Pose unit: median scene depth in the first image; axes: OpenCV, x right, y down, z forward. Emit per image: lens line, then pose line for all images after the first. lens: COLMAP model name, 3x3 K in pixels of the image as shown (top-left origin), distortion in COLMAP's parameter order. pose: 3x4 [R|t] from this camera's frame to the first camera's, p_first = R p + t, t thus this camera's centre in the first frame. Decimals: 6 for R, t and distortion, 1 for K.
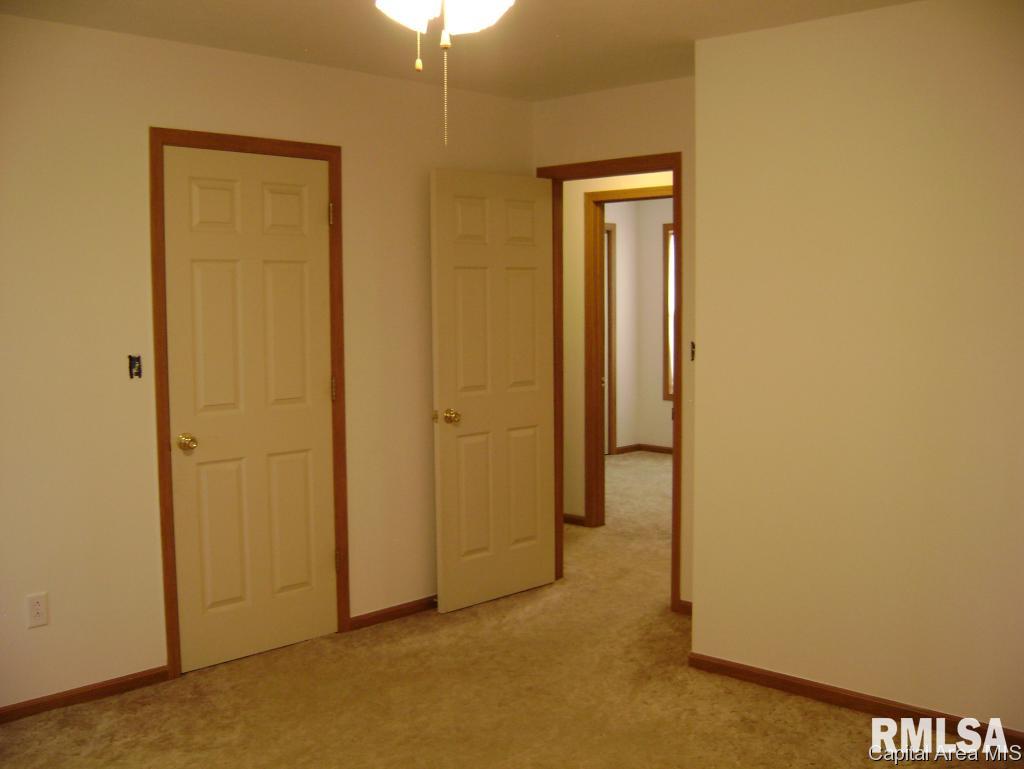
lens RADIAL K [[1053.7, 0, 512.0], [0, 1053.7, 384.5], [0, 0, 1]] dist [-0.153973, 0.095617]
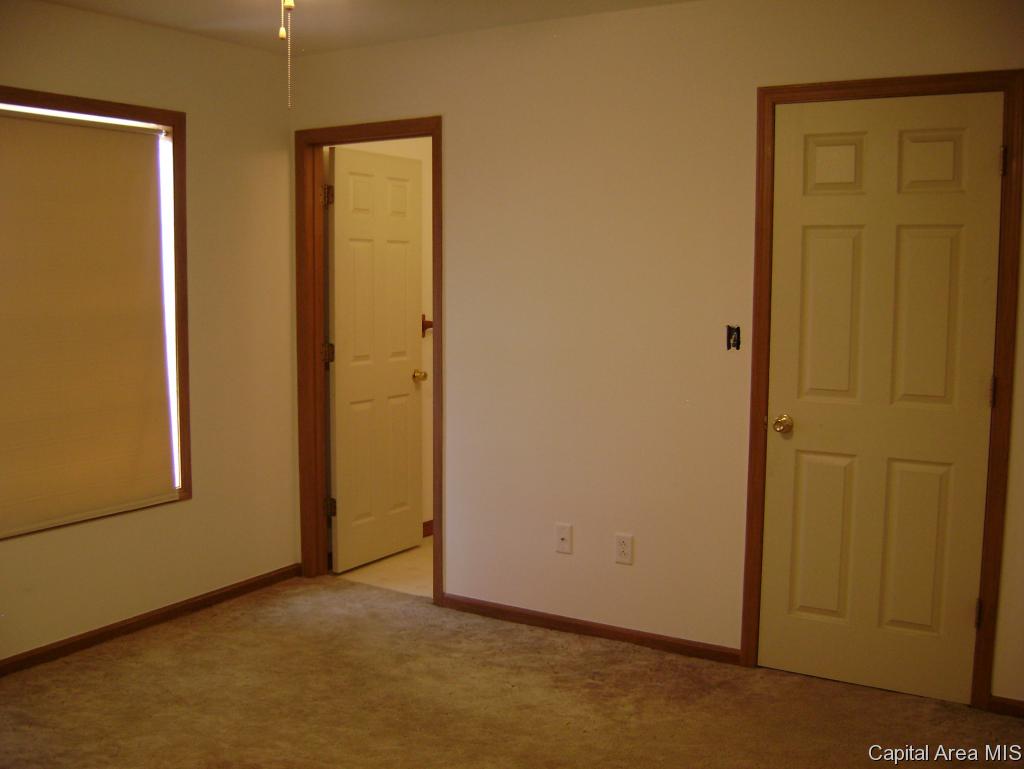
lens RADIAL K [[1053.7, 0, 512.0], [0, 1053.7, 384.5], [0, 0, 1]] dist [-0.153973, 0.095617]
pose [[0.204640, 0.101951, -0.973514, 0.544883], [-0.084846, 0.992665, 0.086121, -0.039435], [0.975153, 0.064975, 0.211789, 0.573864]]
